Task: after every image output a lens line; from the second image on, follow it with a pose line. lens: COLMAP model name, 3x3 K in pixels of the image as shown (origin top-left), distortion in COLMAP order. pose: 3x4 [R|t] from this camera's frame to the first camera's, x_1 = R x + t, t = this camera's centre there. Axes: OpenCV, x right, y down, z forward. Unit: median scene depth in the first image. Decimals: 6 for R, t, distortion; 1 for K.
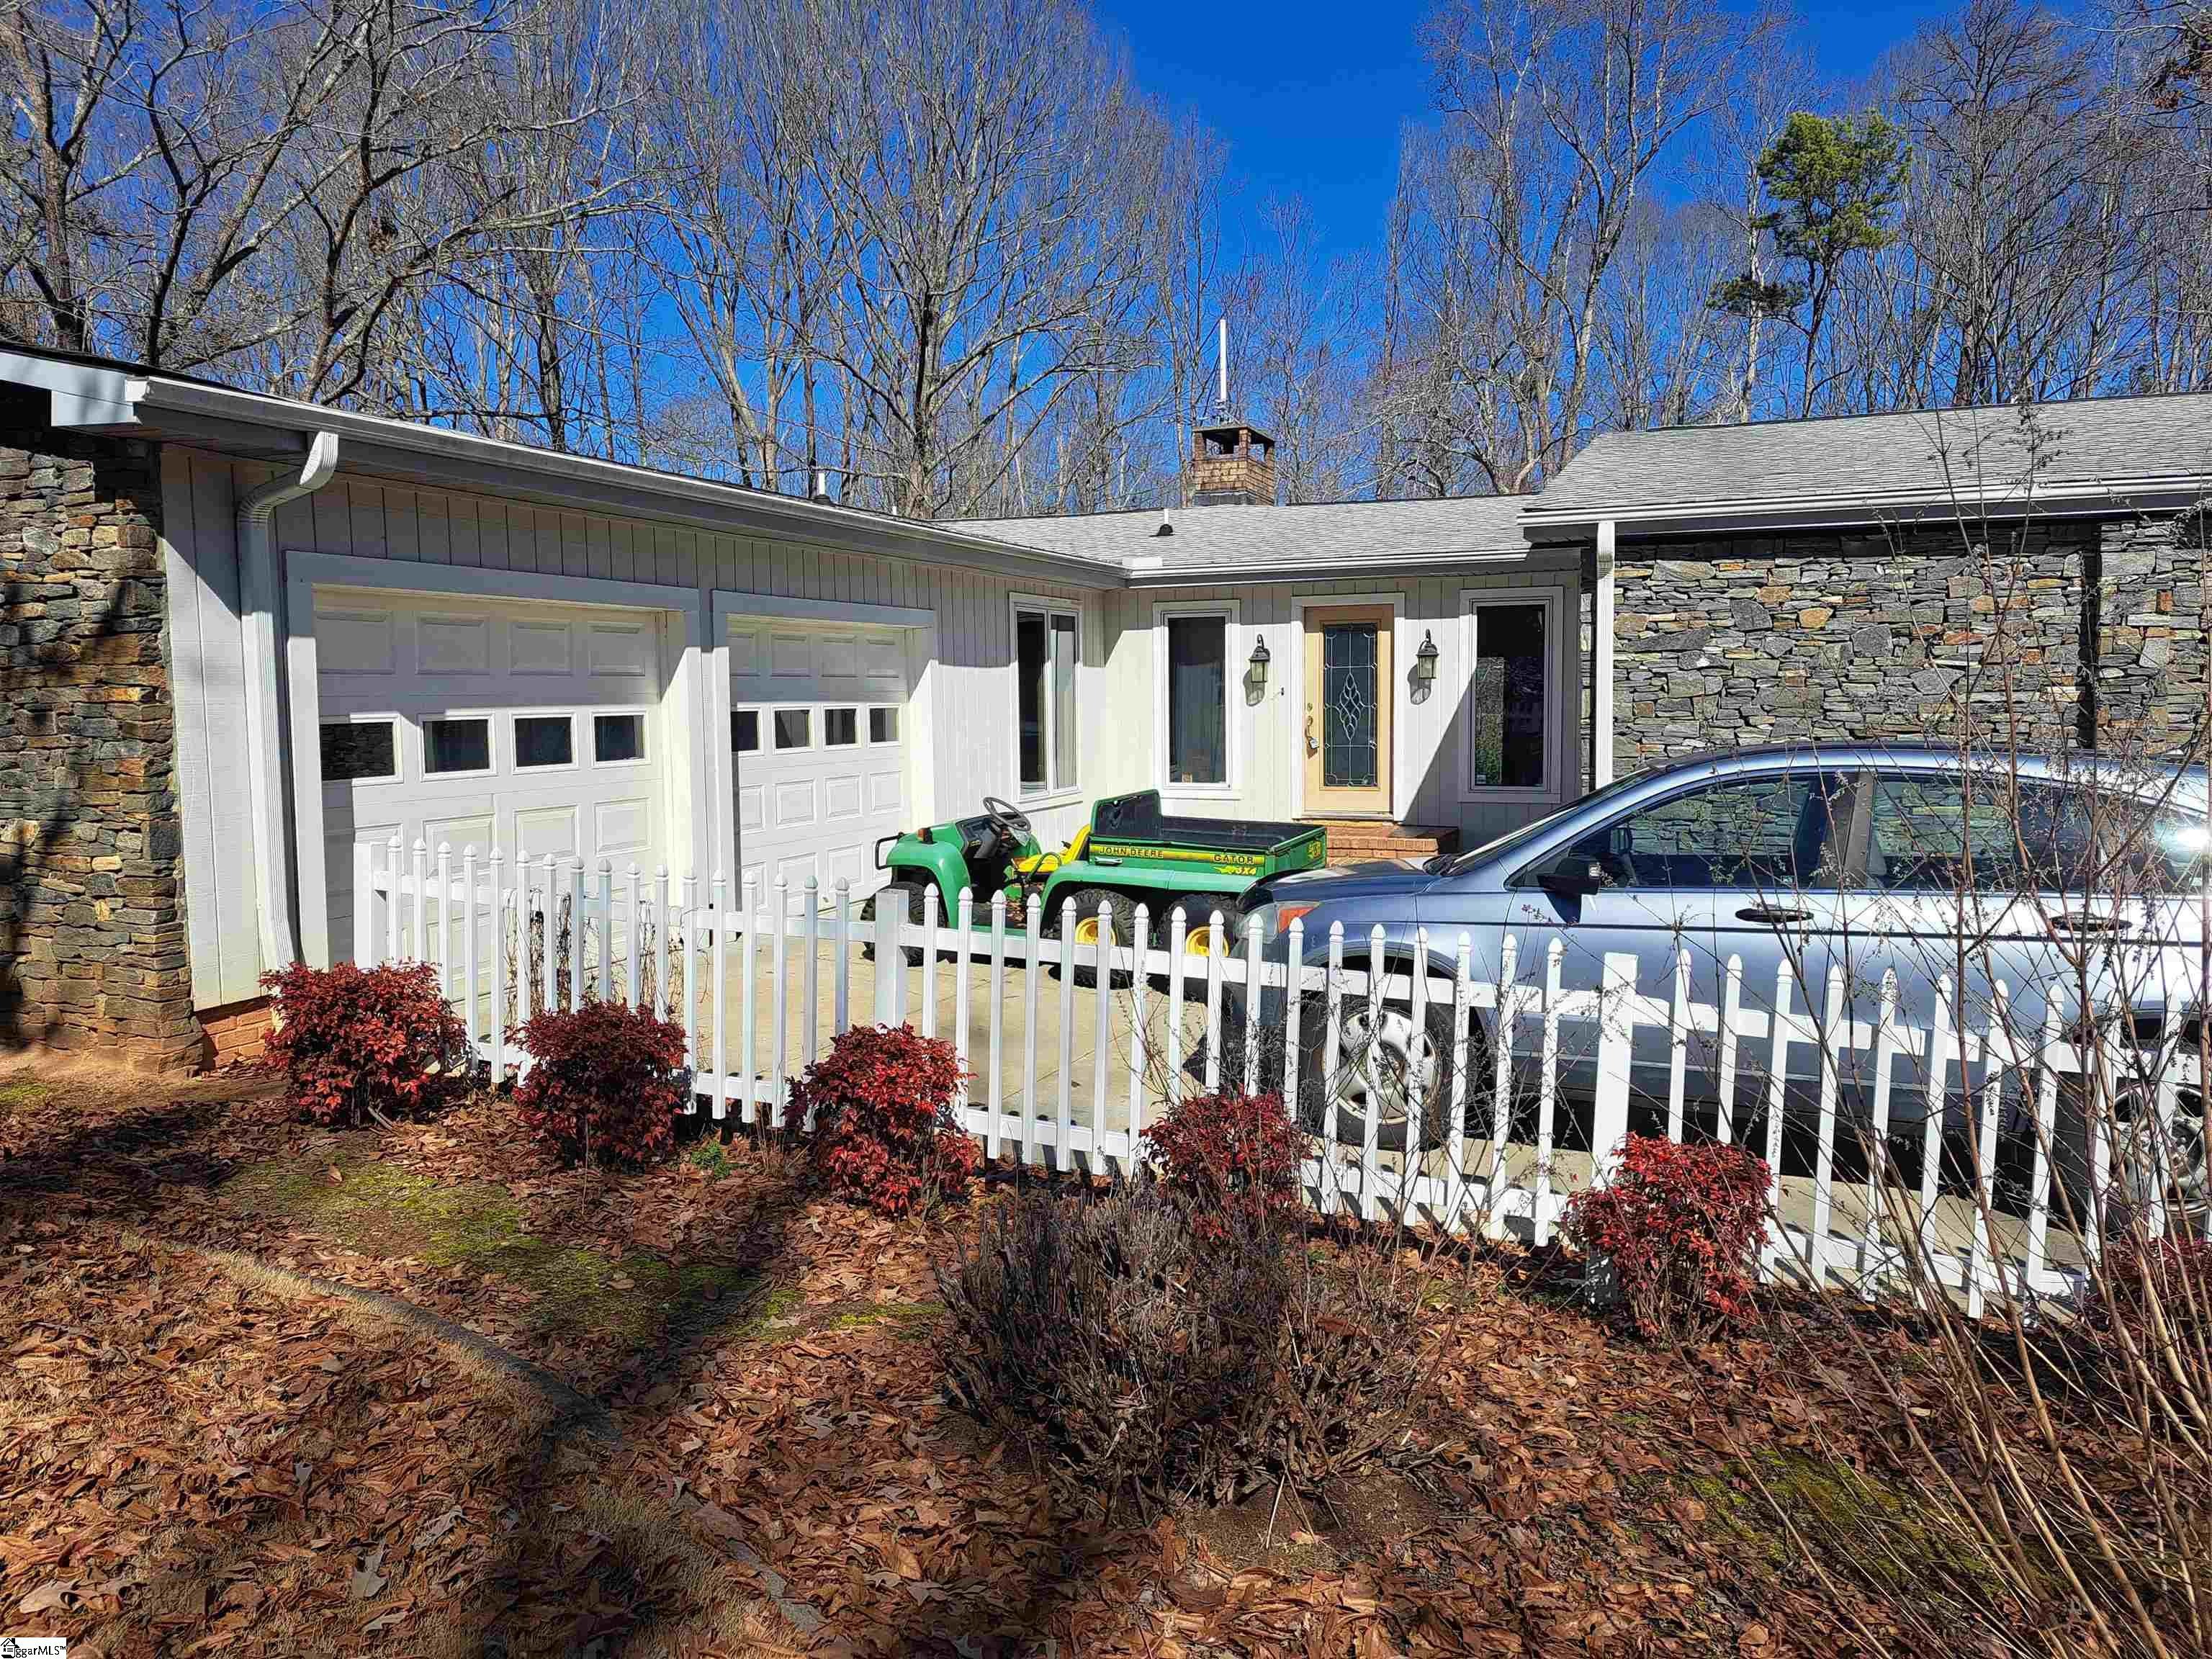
lens RADIAL K [[1658.5, 0, 1070.7], [0, 1658.5, 826.9], [0, 0, 1]] dist [0.138666, -0.123565]
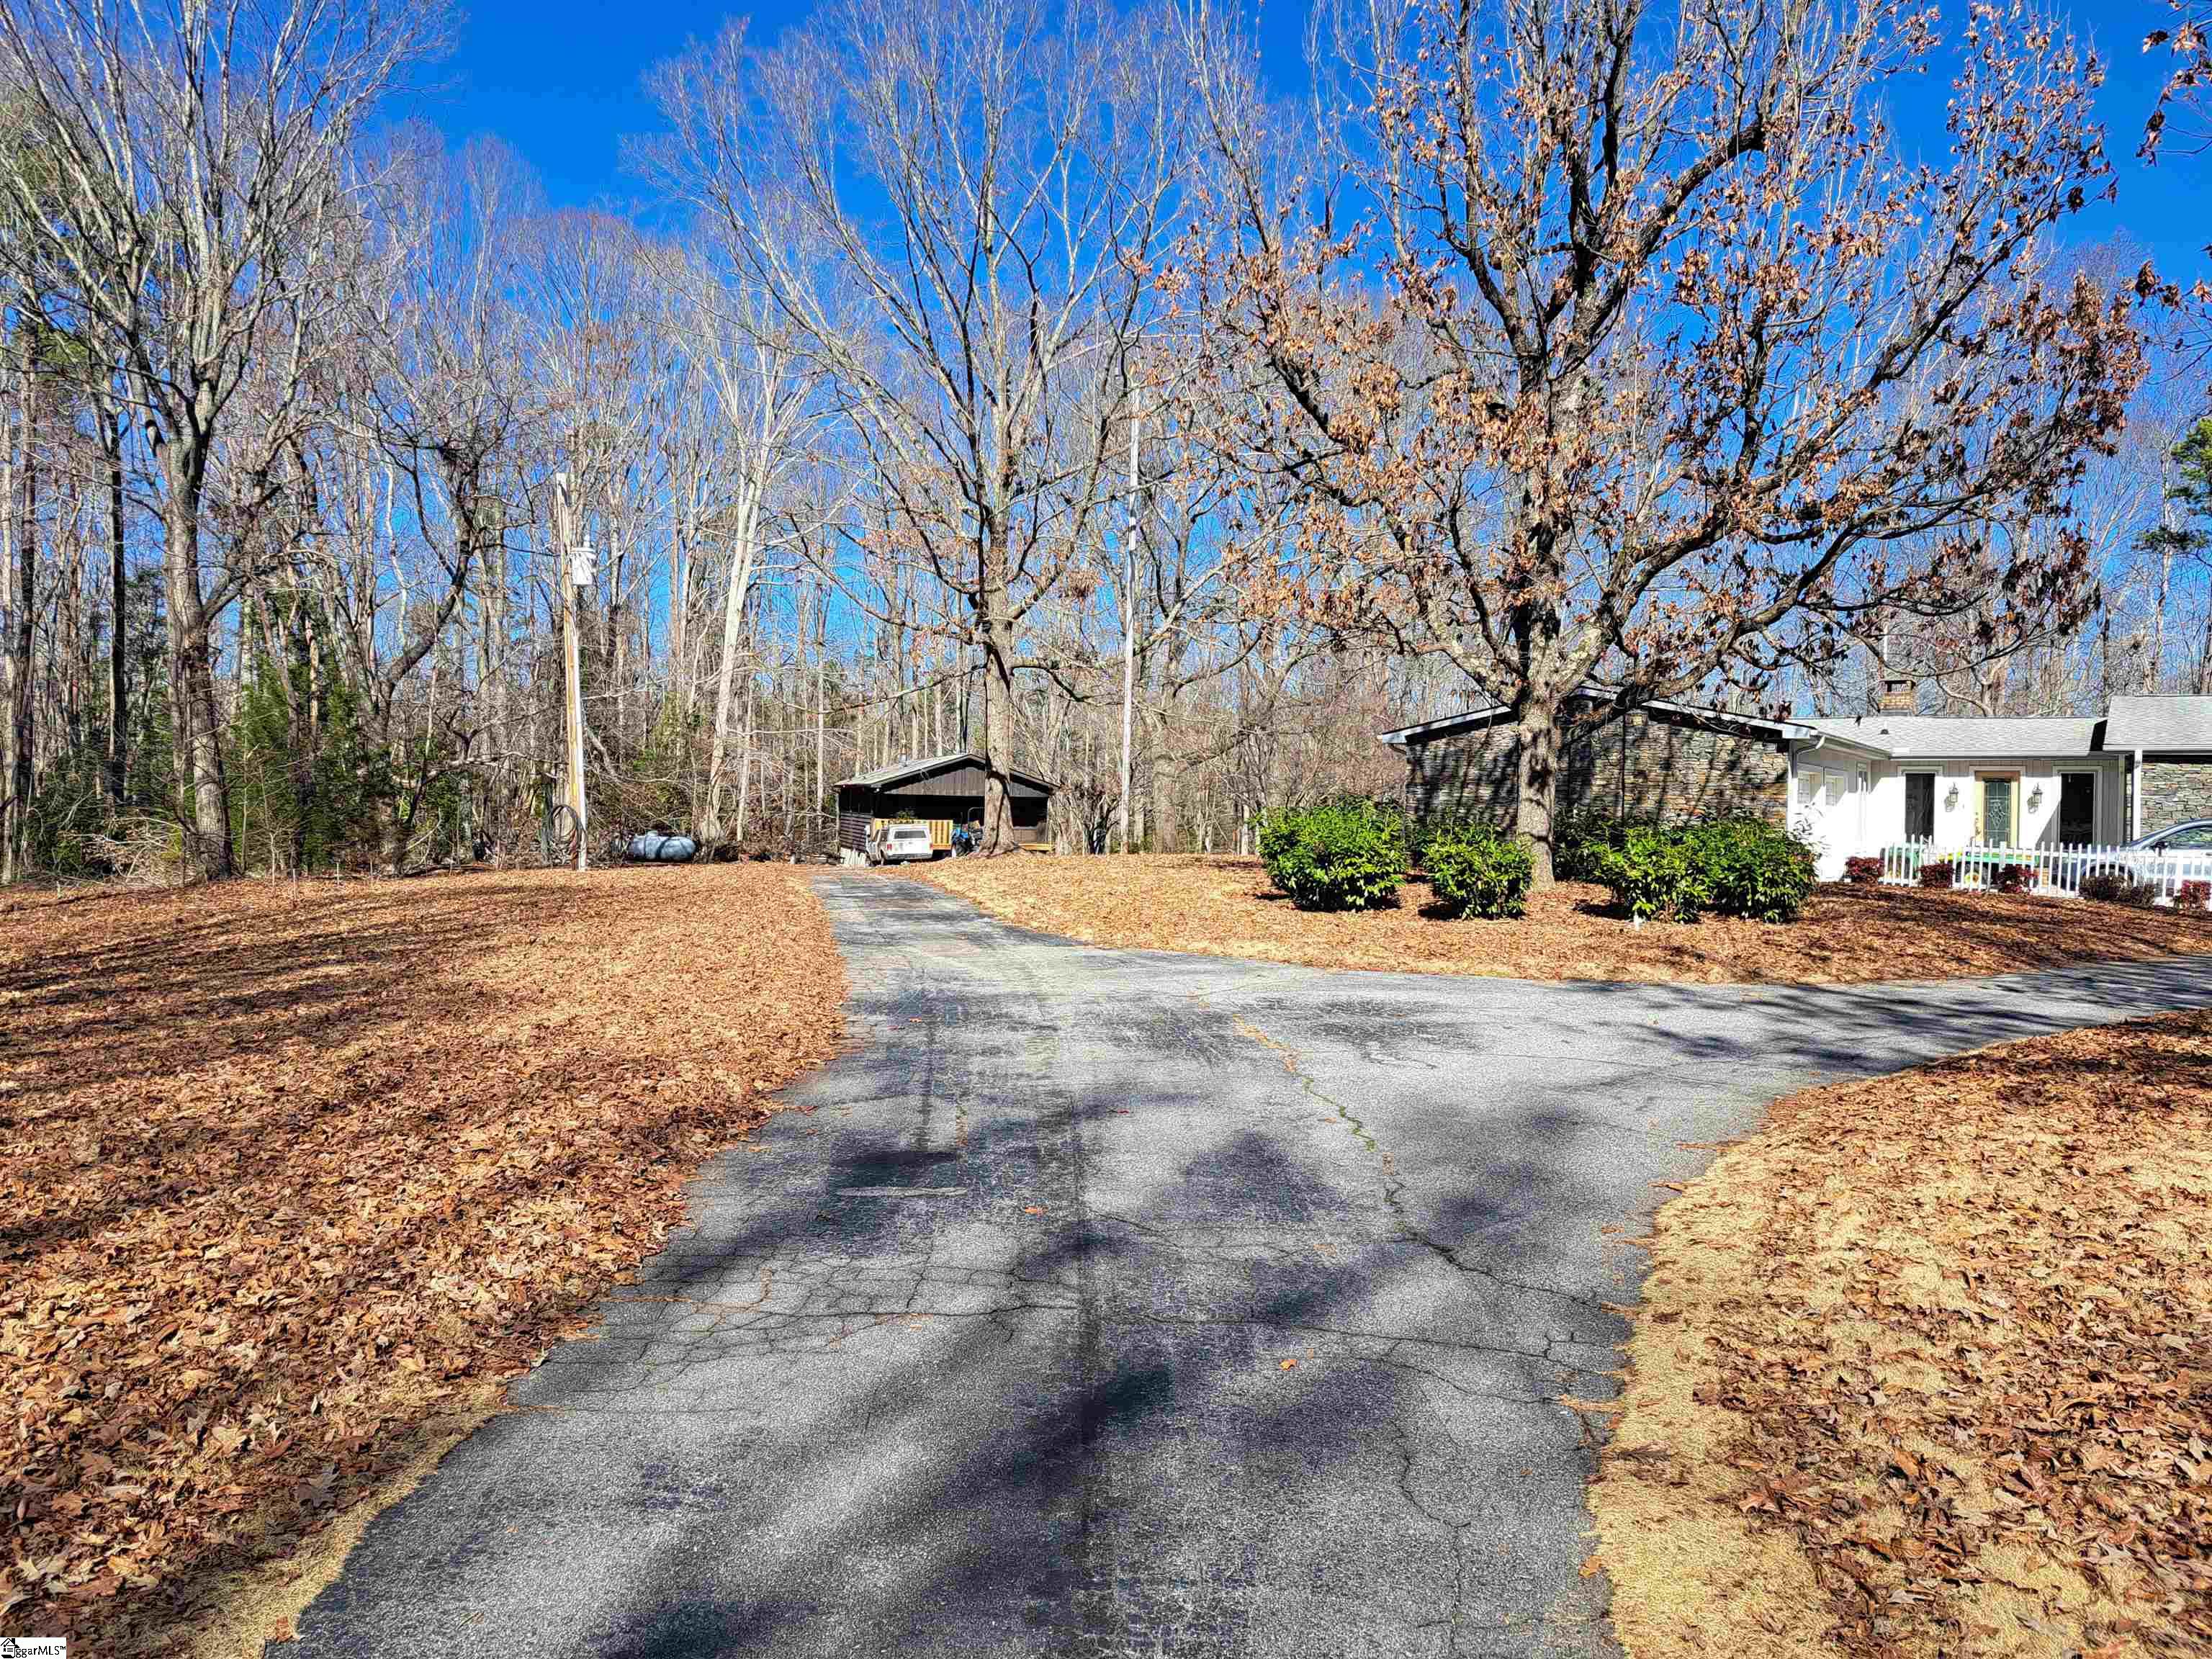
lens RADIAL K [[1658.5, 0, 1070.7], [0, 1658.5, 826.9], [0, 0, 1]] dist [0.138666, -0.123565]
pose [[0.983770, 0.033959, -0.176193, -0.684169], [-0.046126, 0.996791, -0.065424, 0.162136], [0.173406, 0.072489, 0.982179, -1.565395]]
